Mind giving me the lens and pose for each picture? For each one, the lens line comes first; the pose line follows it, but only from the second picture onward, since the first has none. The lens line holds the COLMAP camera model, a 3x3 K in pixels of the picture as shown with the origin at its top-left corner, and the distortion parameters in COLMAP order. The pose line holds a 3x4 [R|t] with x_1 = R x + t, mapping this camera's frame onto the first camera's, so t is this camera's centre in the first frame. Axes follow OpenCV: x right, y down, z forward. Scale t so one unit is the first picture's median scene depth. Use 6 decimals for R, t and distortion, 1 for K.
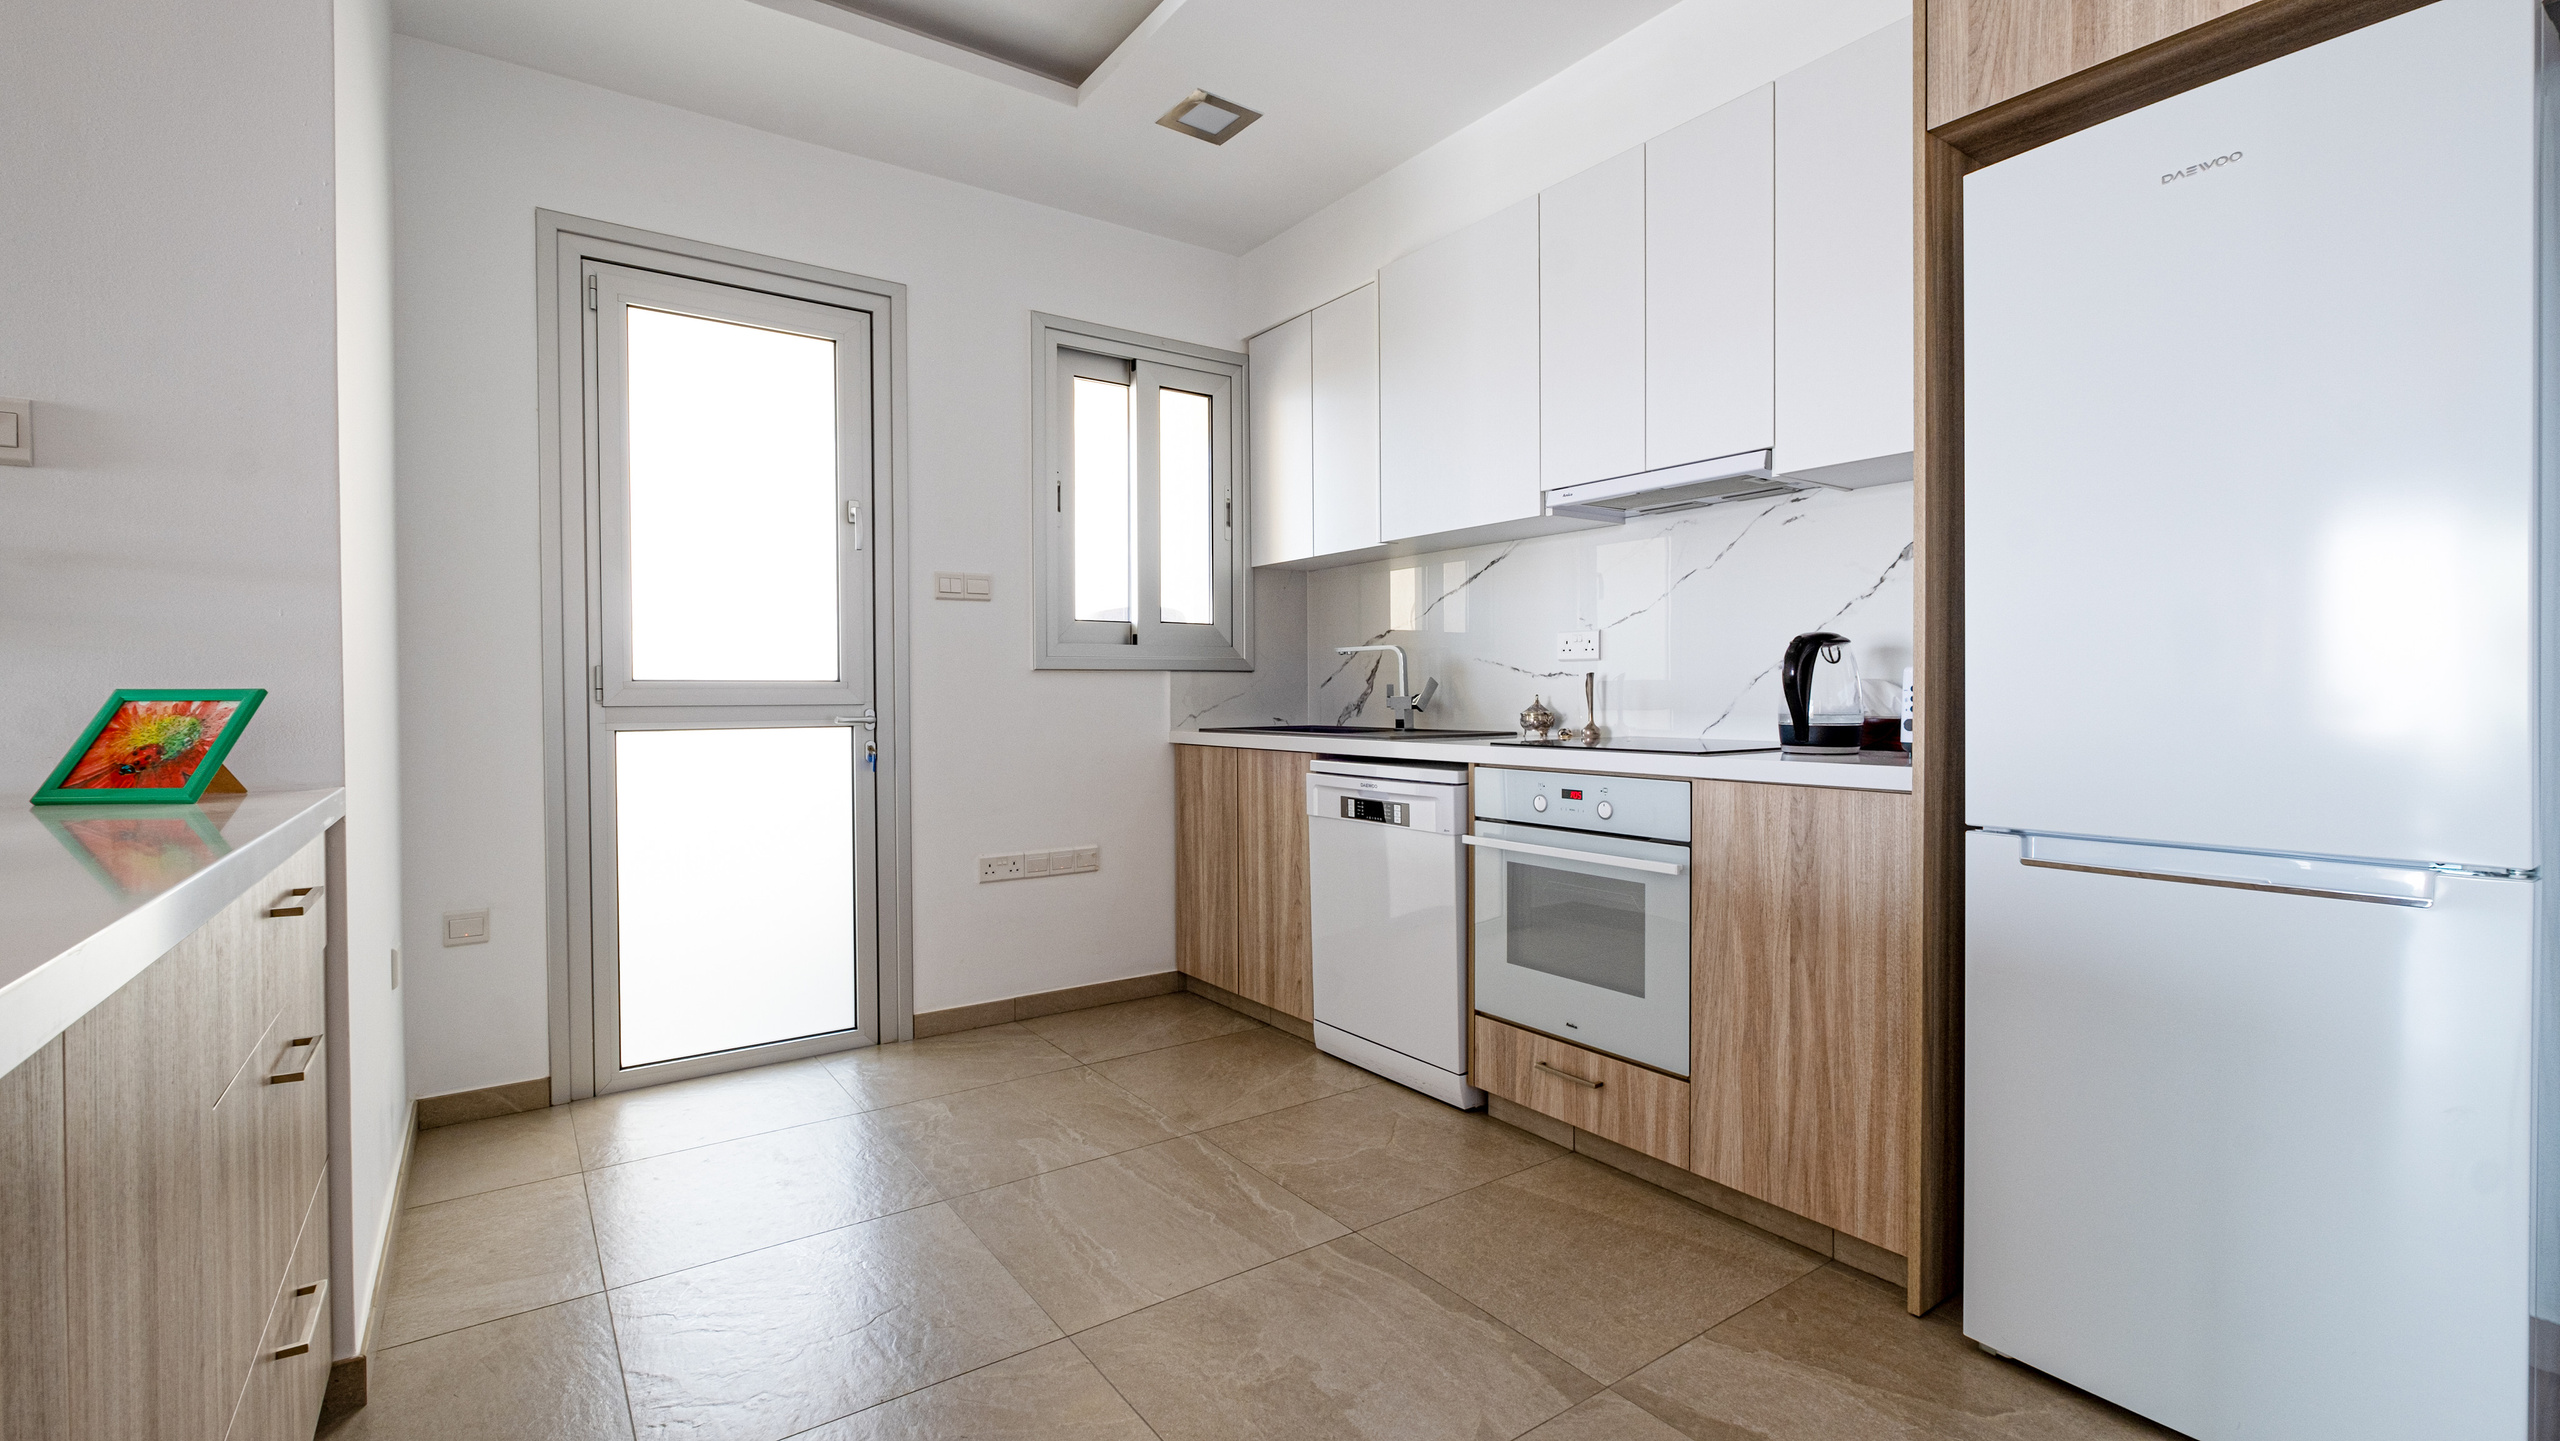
lens RADIAL K [[1120.2, 0, 1279.6], [0, 1120.2, 706.8], [0, 0, 1]] dist [0.000008, 0.000136]
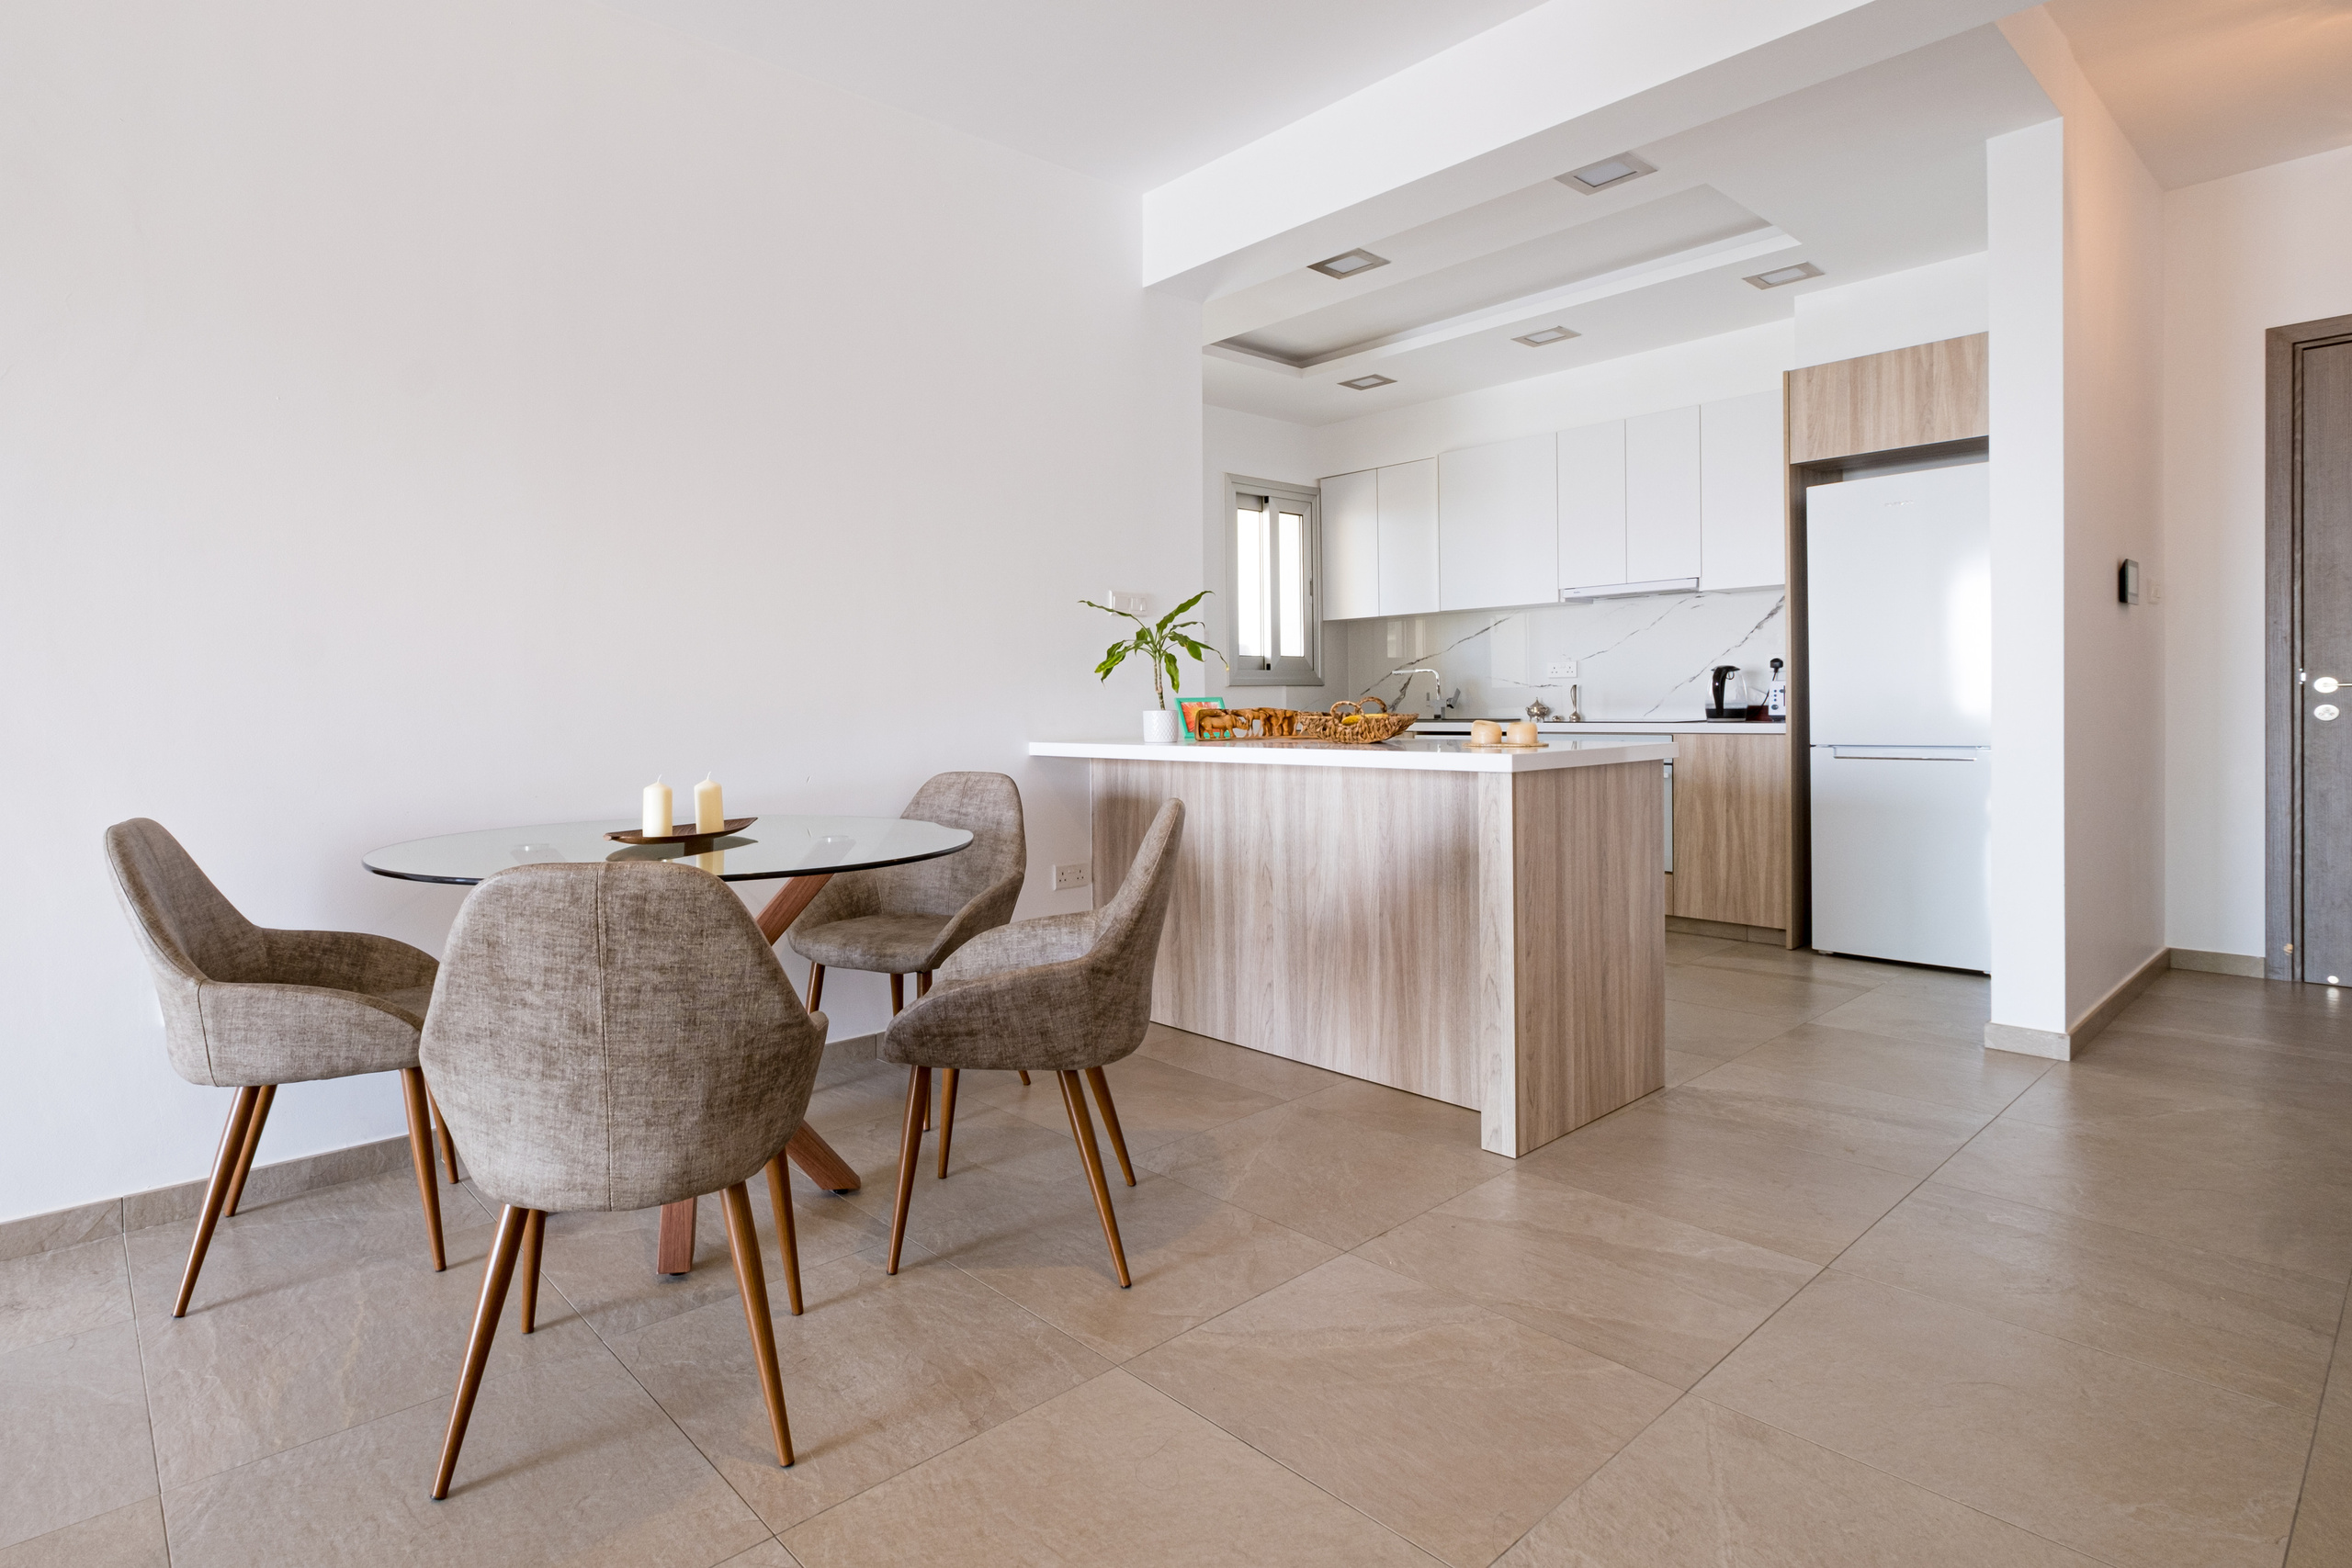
lens RADIAL K [[1189.3, 0, 996.9], [0, 1189.3, 716.9], [0, 0, 1]] dist [-0.000899, -0.000923]
pose [[0.998401, -0.010780, 0.055491, -0.878443], [0.010952, 0.999936, -0.002804, 0.019701], [-0.055457, 0.003407, 0.998455, -1.010146]]
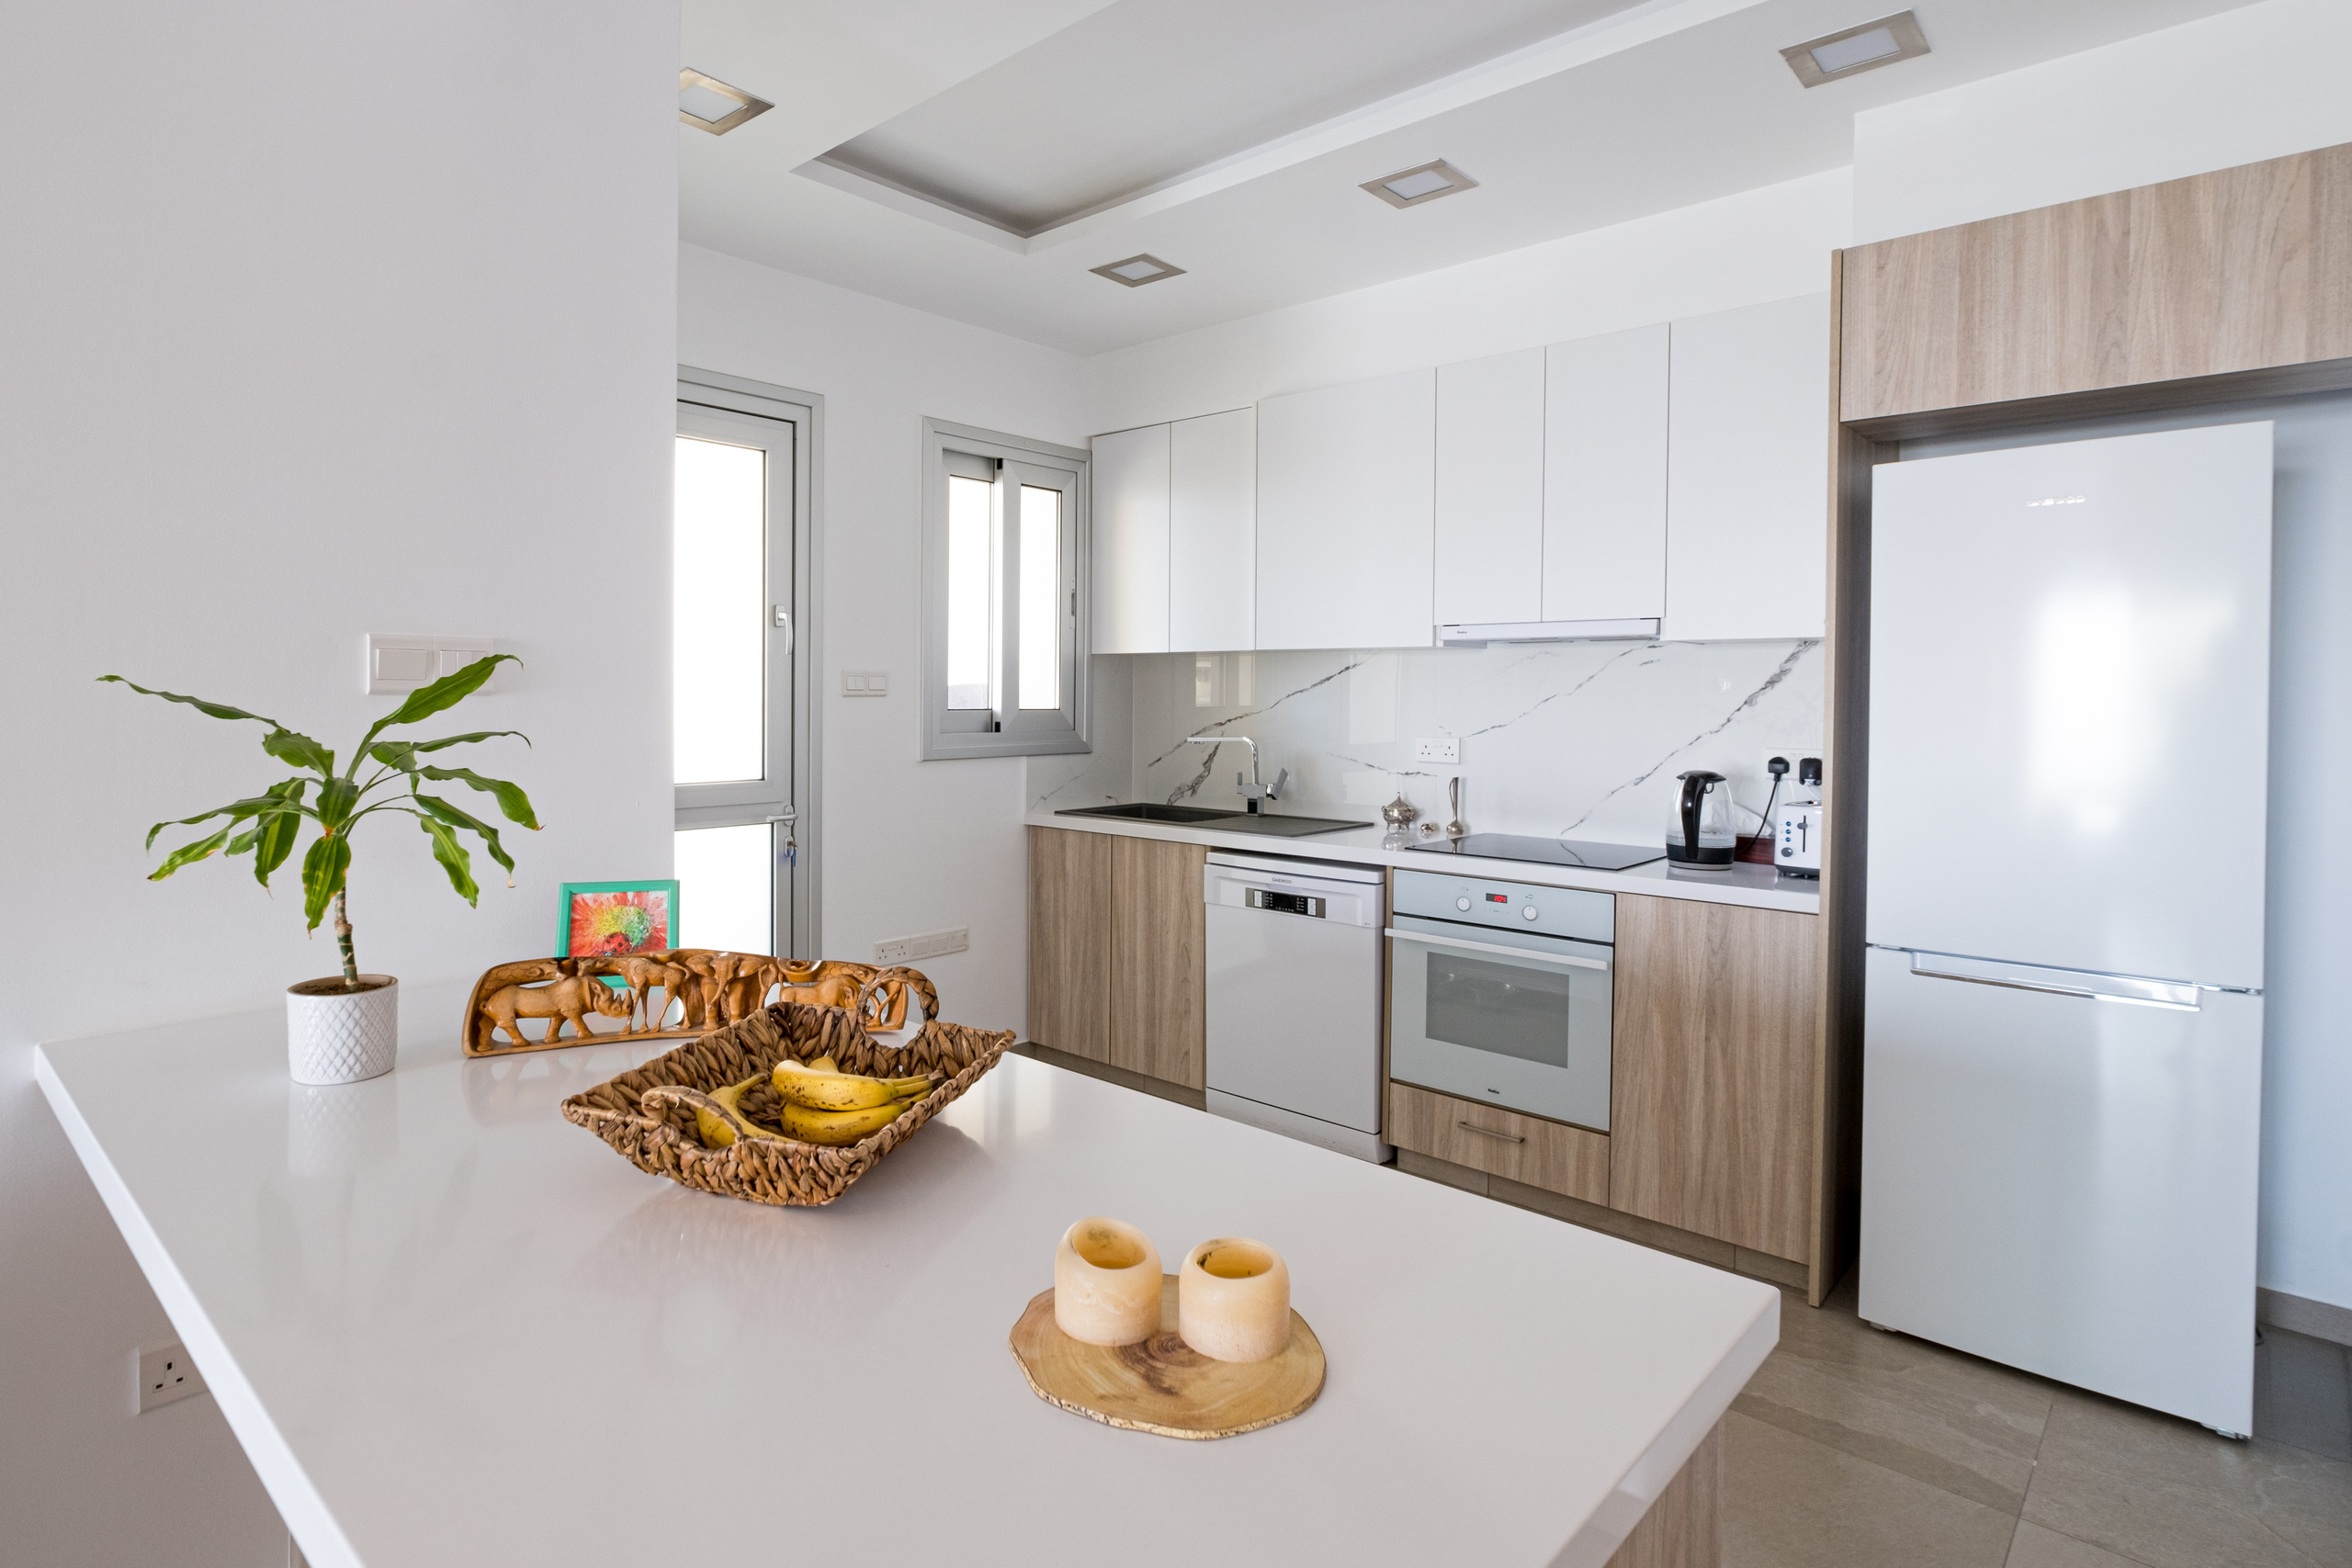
lens RADIAL K [[1235.3, 0, 1023.6], [0, 1235.3, 715.9], [0, 0, 1]] dist [-0.001812, -0.000020]
pose [[0.986206, 0.007637, 0.165347, -0.416967], [-0.008869, 0.999938, 0.006715, -0.110377], [-0.165286, -0.008089, 0.986213, -0.196384]]
